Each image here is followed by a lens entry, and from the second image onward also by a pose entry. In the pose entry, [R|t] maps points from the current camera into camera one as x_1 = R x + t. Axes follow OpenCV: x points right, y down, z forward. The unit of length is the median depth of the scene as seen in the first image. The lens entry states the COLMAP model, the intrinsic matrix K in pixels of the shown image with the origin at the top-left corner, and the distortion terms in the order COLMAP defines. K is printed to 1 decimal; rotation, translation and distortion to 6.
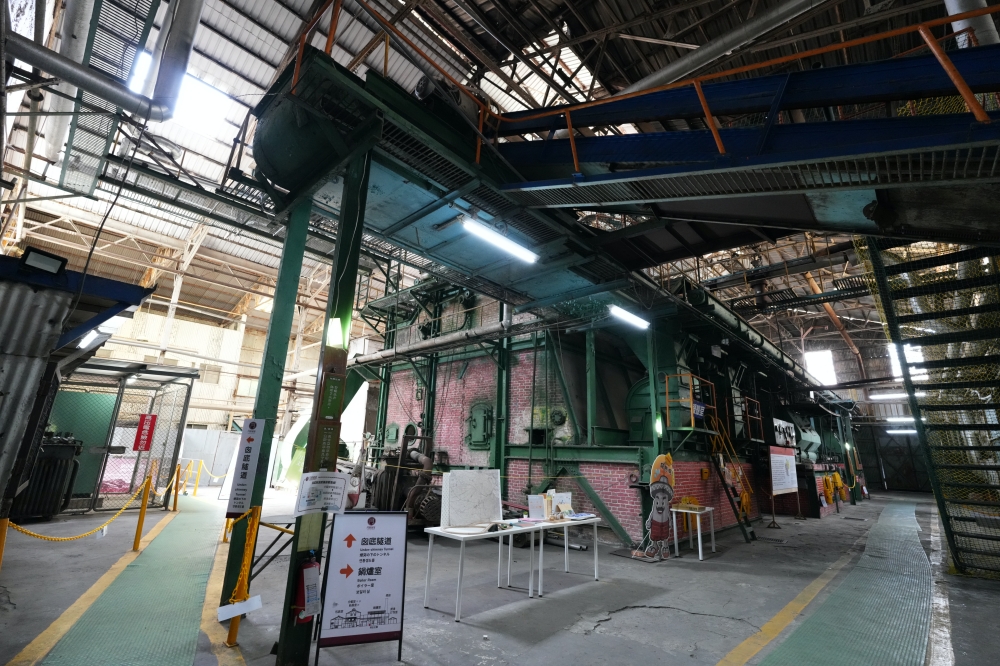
lens RADIAL K [[446.1, 0, 502.0], [0, 446.1, 331.6], [0, 0, 1]] dist [0.000544, -0.000688]
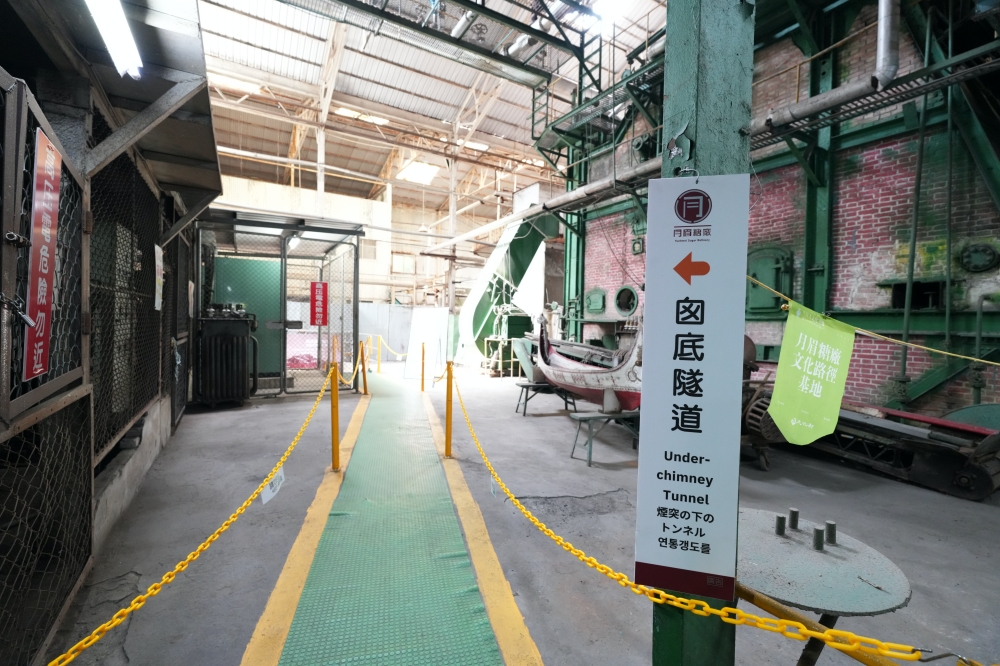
lens RADIAL K [[446.1, 0, 500.3], [0, 446.1, 334.1], [0, 0, 1]] dist [0.000544, -0.000688]
pose [[0.959550, -0.002214, -0.281528, -0.208920], [0.080696, 0.960176, 0.267490, 0.072574], [0.269725, -0.279388, 0.921516, 0.266515]]
